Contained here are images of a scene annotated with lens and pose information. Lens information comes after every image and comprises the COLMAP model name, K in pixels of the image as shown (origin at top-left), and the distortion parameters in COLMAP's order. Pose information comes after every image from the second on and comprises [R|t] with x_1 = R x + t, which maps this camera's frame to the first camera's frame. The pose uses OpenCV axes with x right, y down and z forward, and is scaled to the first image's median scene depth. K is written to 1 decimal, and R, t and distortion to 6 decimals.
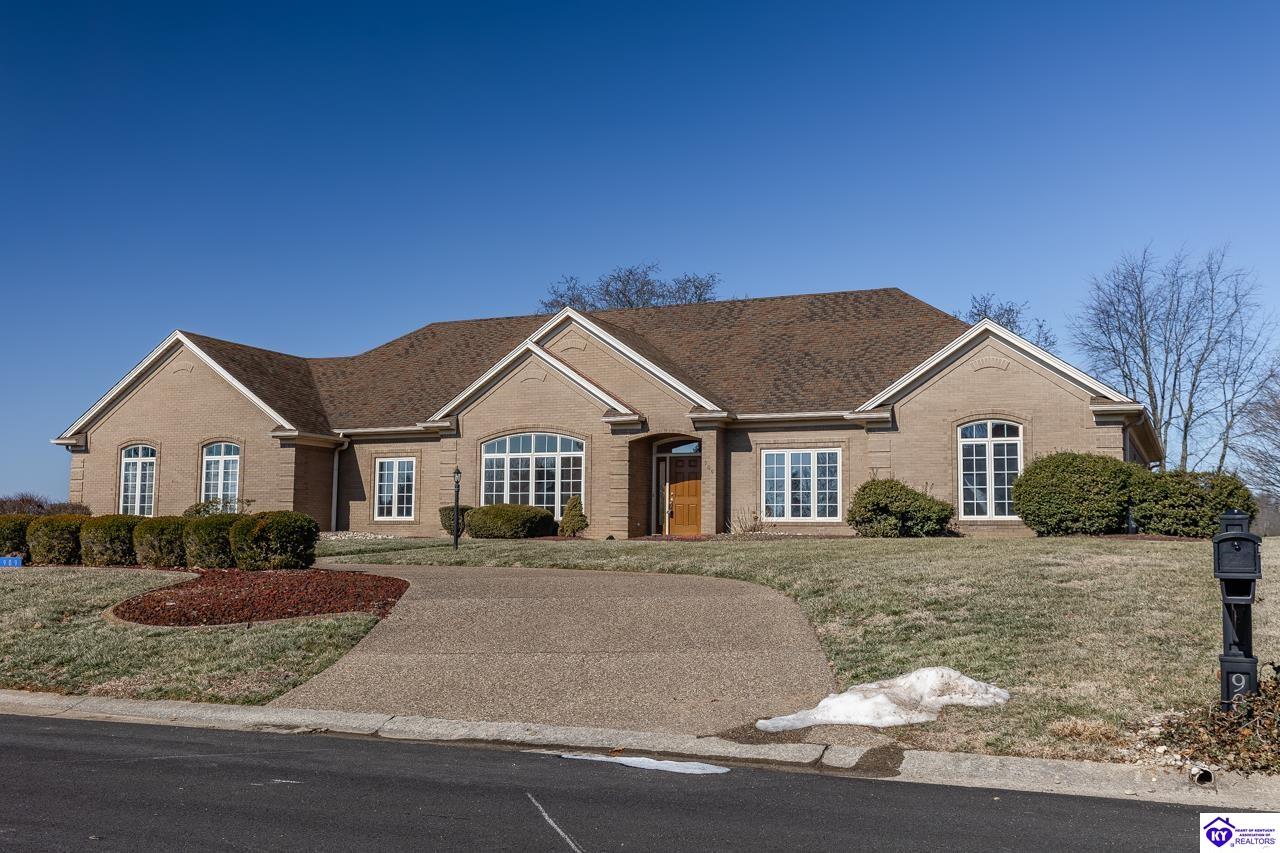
lens RADIAL K [[1238.1, 0, 638.2], [0, 1238.1, 427.3], [0, 0, 1]] dist [0.015888, 0.000000]
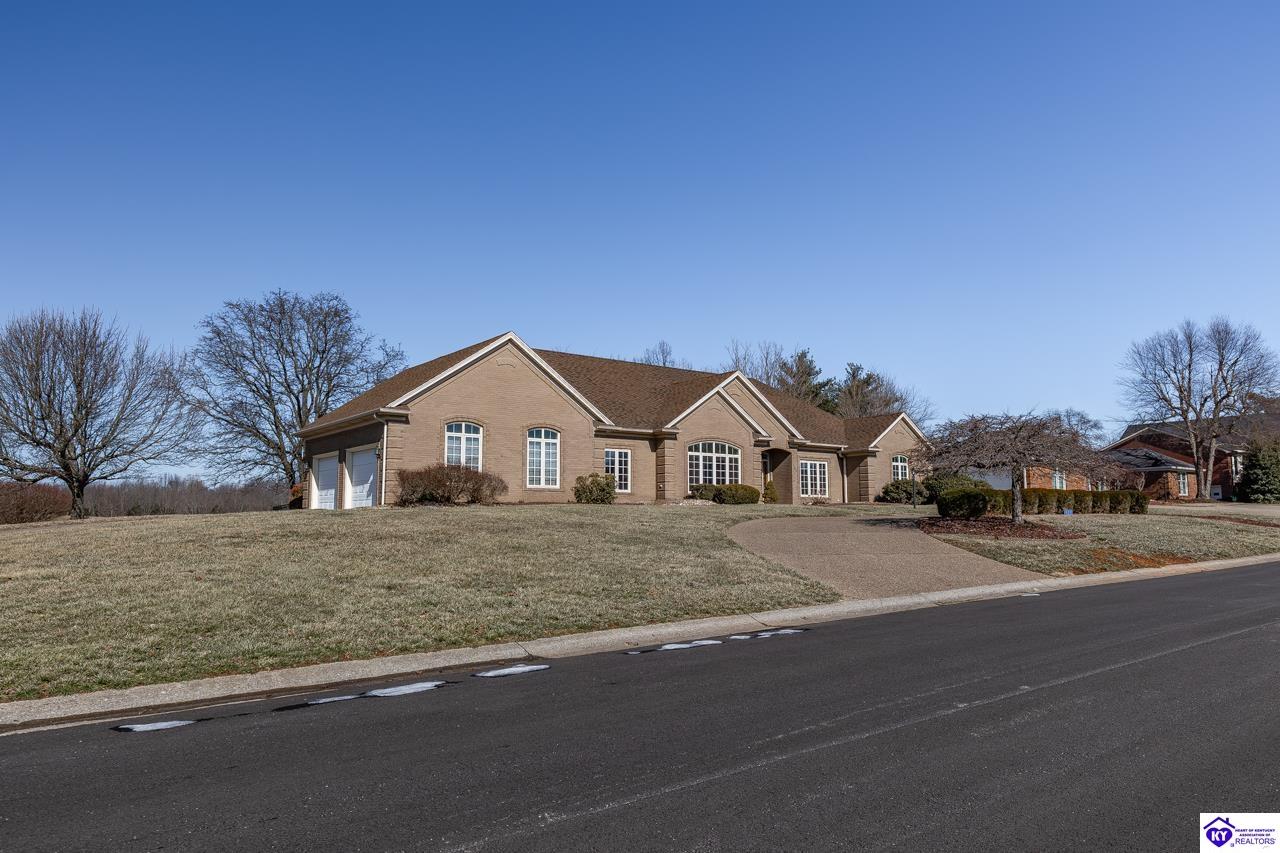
lens RADIAL K [[871.0, 0, 639.8], [0, 871.0, 424.0], [0, 0, 1]] dist [0.004798, -0.002120]
pose [[0.475342, 0.078294, 0.876311, -1.154245], [-0.093048, 0.994920, -0.038419, 0.035419], [-0.874867, -0.063277, 0.480212, 0.525071]]
